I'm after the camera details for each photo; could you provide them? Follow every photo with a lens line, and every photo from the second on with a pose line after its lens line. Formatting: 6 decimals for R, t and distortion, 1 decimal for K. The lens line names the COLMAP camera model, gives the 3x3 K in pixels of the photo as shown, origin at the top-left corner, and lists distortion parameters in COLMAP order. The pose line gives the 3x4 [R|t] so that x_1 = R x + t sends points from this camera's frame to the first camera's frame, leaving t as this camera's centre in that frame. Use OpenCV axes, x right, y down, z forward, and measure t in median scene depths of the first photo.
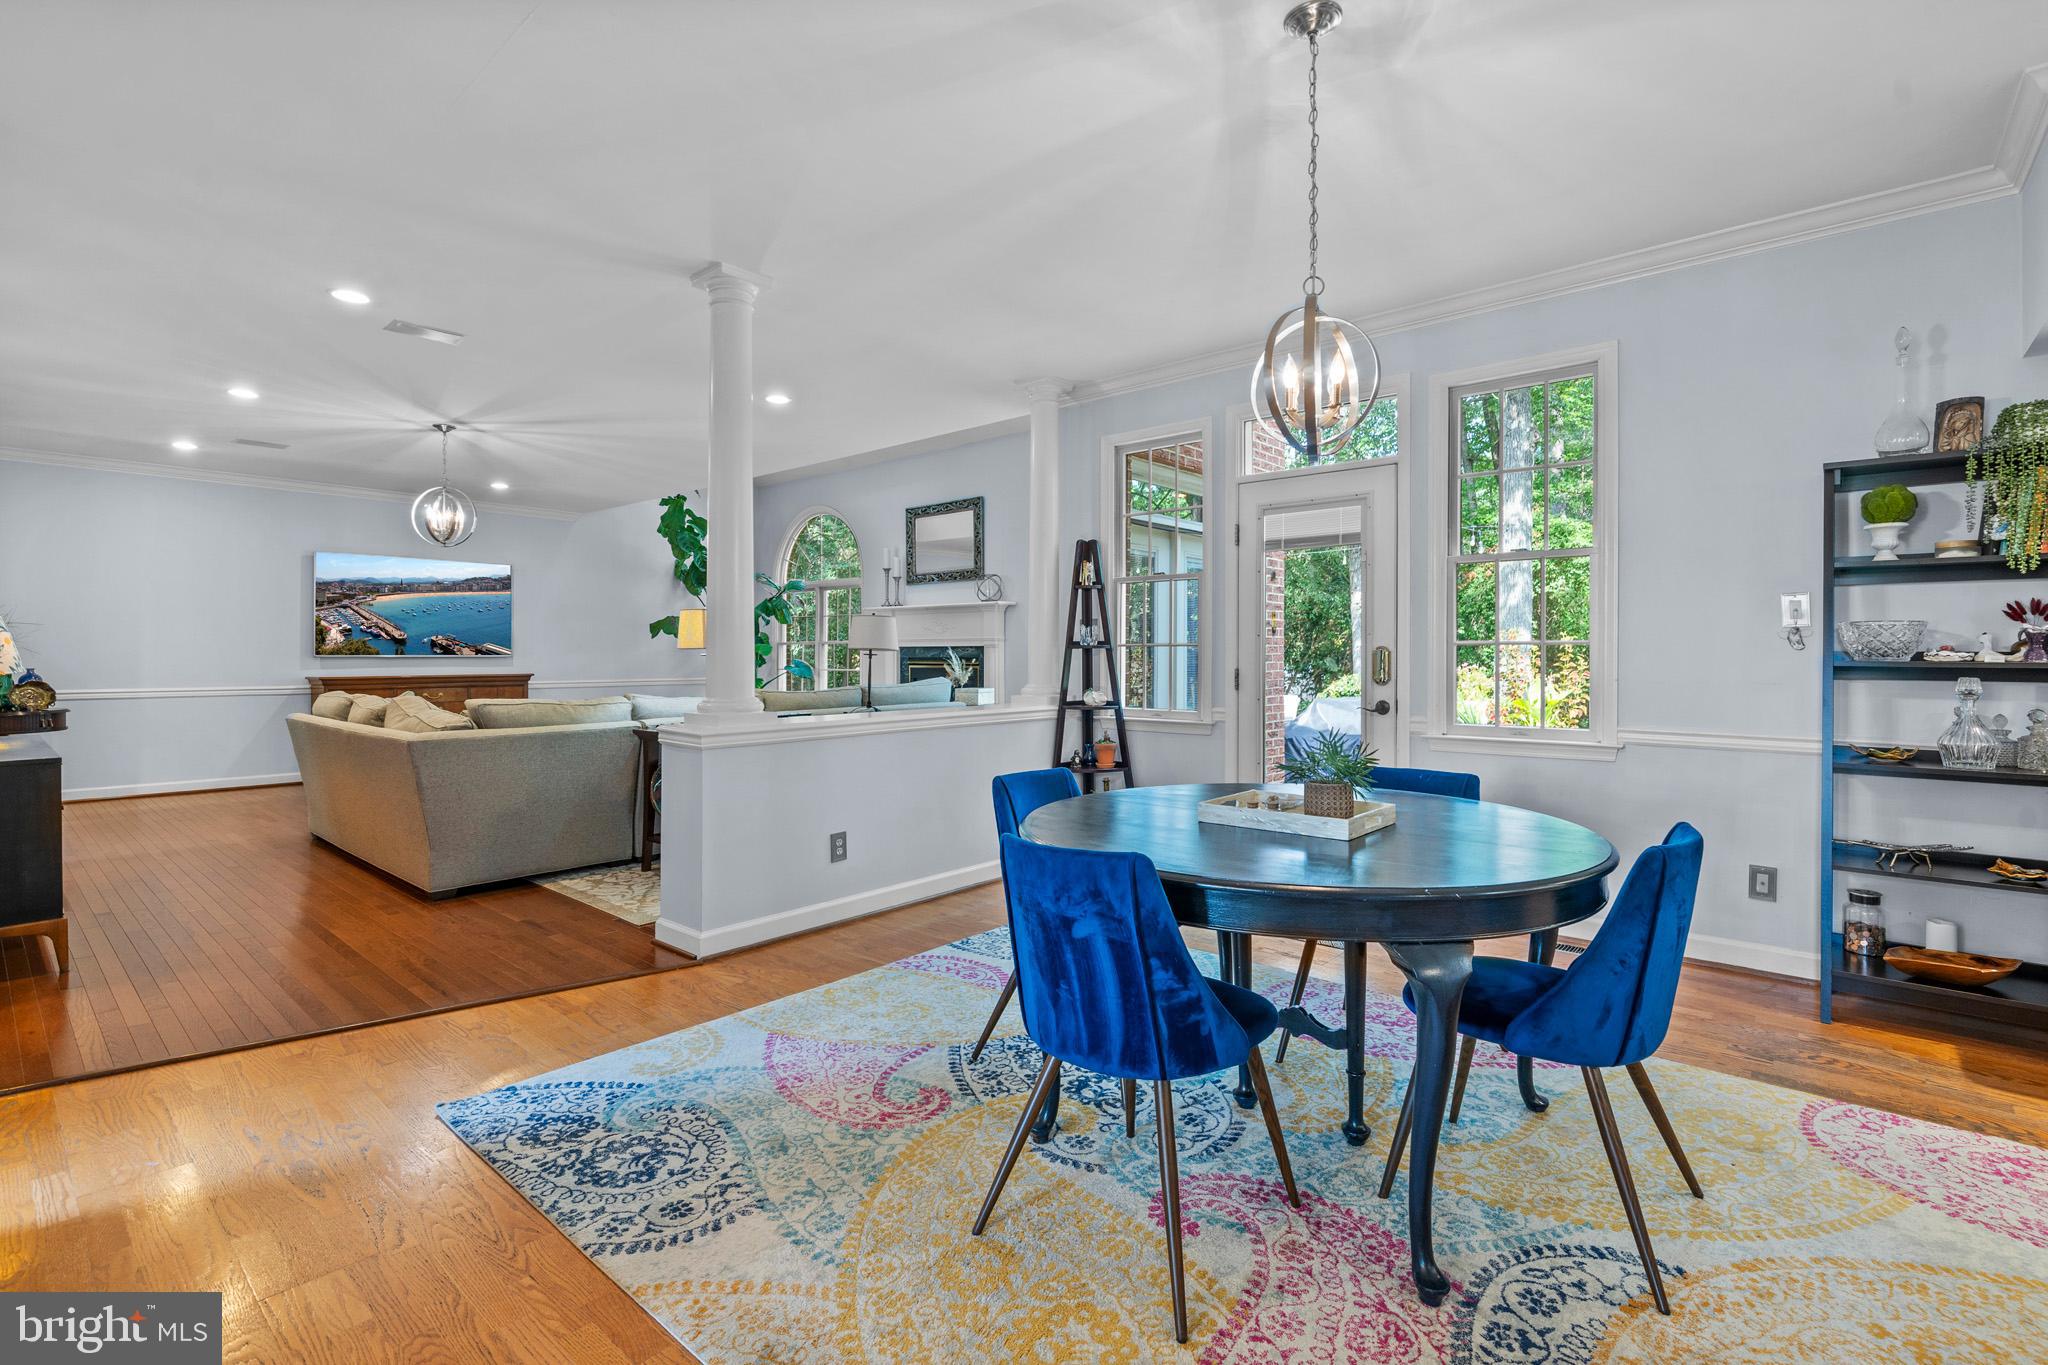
lens RADIAL K [[952.0, 0, 1036.3], [0, 952.0, 656.1], [0, 0, 1]] dist [0.000134, 0.000144]
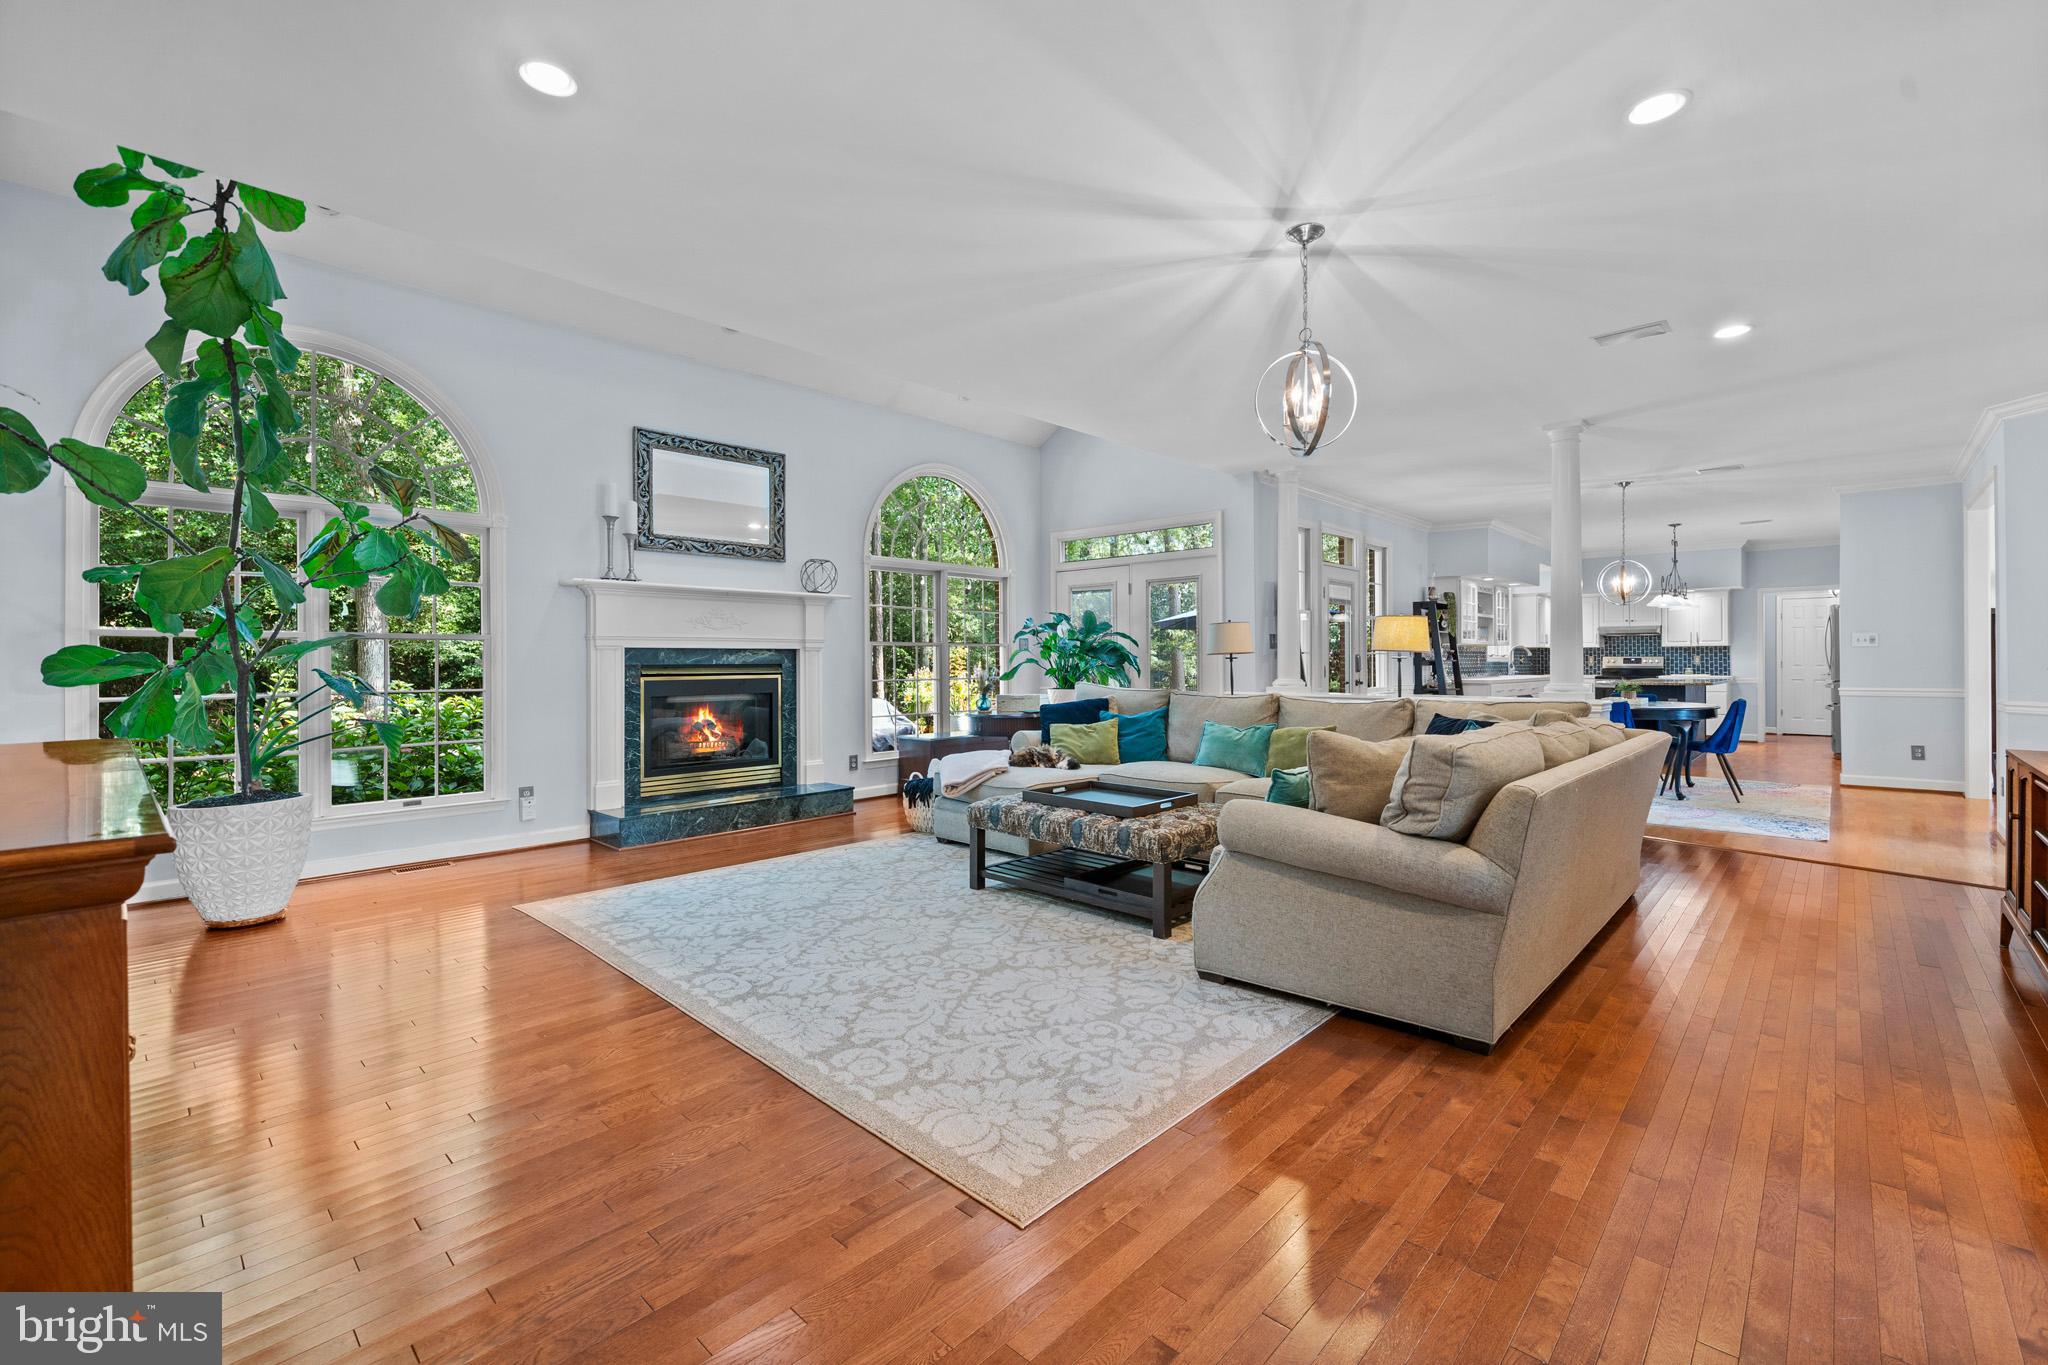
lens RADIAL K [[869.4, 0, 1051.9], [0, 869.4, 663.0], [0, 0, 1]] dist [-0.003463, 0.000107]
pose [[0.019708, -0.005404, 0.999791, -2.272511], [0.003301, 0.999980, 0.005340, -0.005144], [-0.999800, 0.003195, 0.019725, 2.310129]]
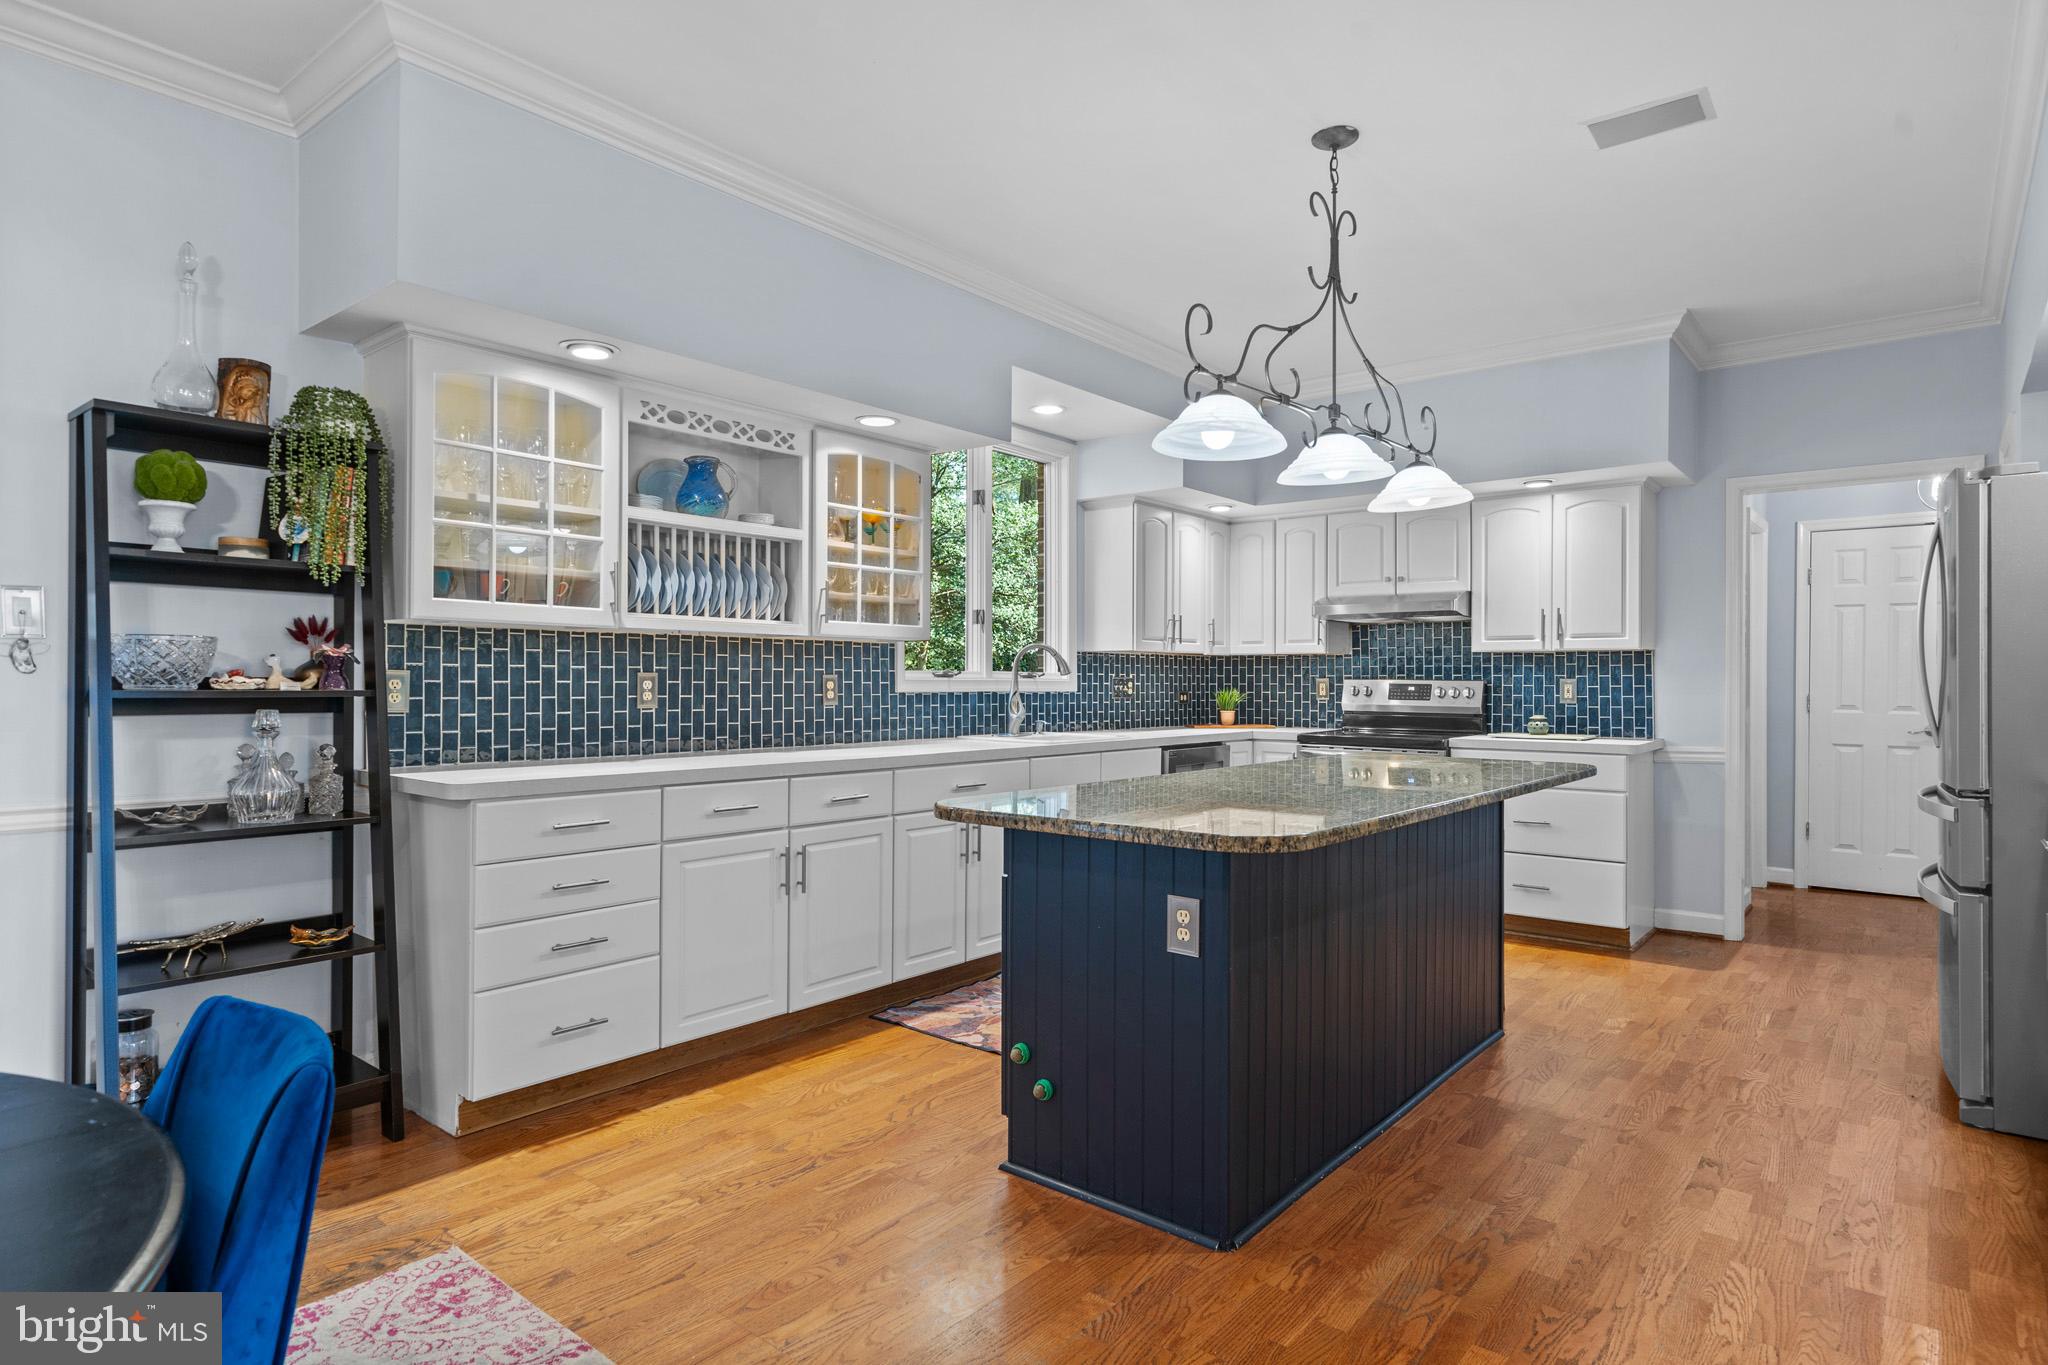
lens RADIAL K [[1101.9, 0, 1027.8], [0, 1101.9, 680.9], [0, 0, 1]] dist [-0.003158, 0.001368]
pose [[-0.031982, -0.002685, 0.999485, 0.025274], [-0.003478, 0.999991, 0.002575, -0.005903], [-0.999482, -0.003394, -0.031991, 0.353315]]
